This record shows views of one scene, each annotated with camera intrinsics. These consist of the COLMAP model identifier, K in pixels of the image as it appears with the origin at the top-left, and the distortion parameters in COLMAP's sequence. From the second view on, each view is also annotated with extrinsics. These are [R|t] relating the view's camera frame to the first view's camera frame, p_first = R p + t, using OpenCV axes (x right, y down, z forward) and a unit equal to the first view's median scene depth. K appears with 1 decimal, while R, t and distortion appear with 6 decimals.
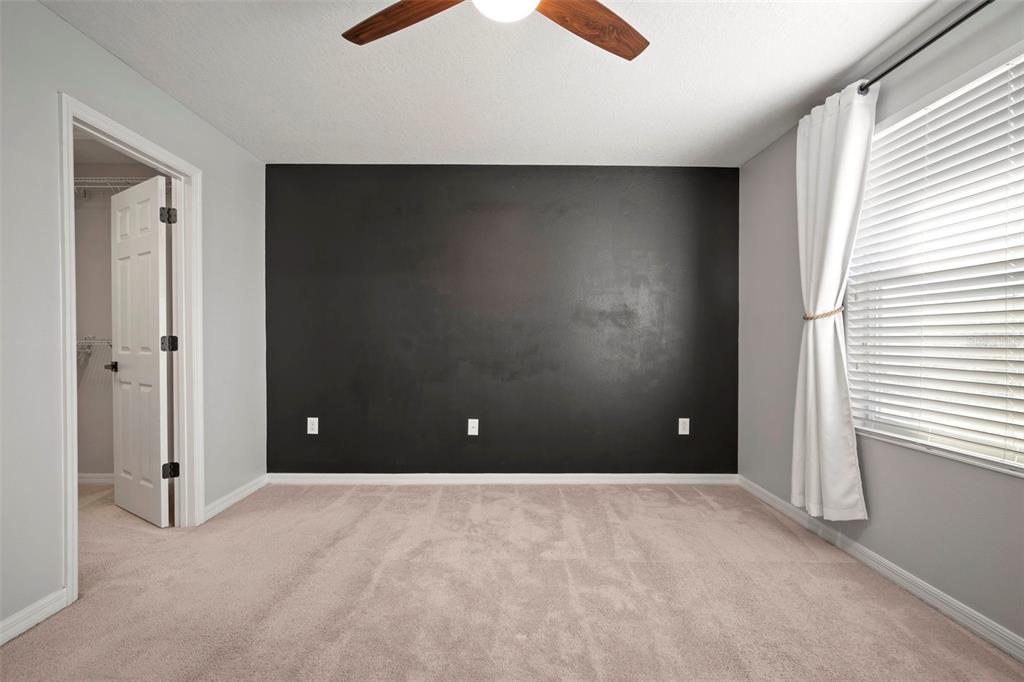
lens RADIAL K [[455.3, 0, 513.3], [0, 455.3, 338.6], [0, 0, 1]] dist [-0.008281, 0.000658]
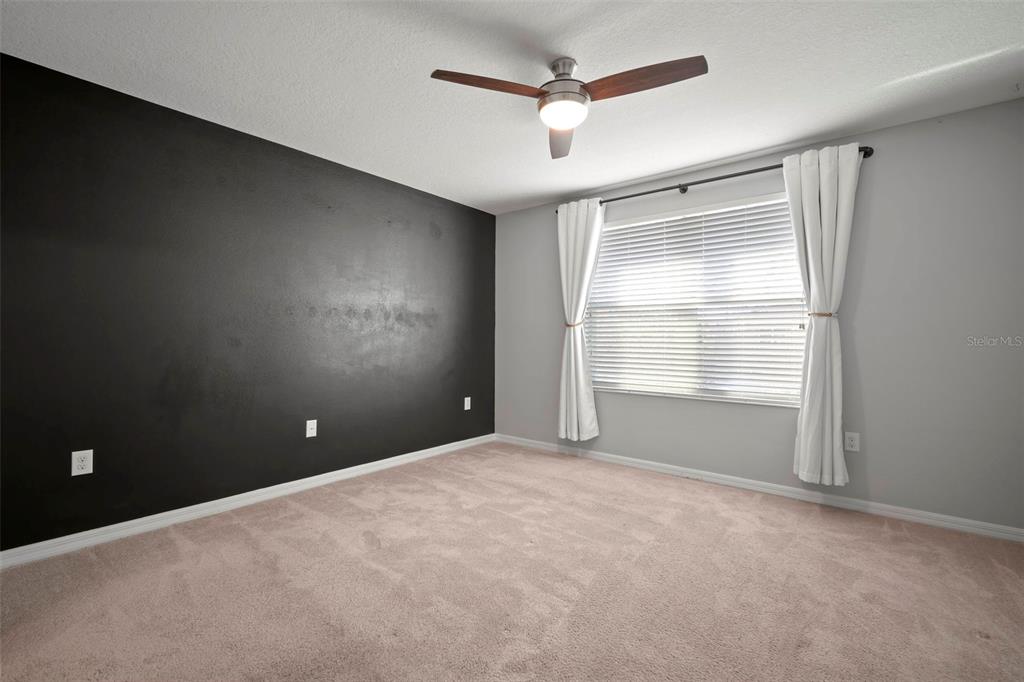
lens RADIAL K [[455.3, 0, 515.8], [0, 455.3, 337.4], [0, 0, 1]] dist [-0.008281, 0.000658]
pose [[0.629696, 0.001359, 0.776840, -0.752117], [-0.005380, 0.999982, 0.002611, -0.003769], [-0.776823, -0.005824, 0.629692, 0.083019]]
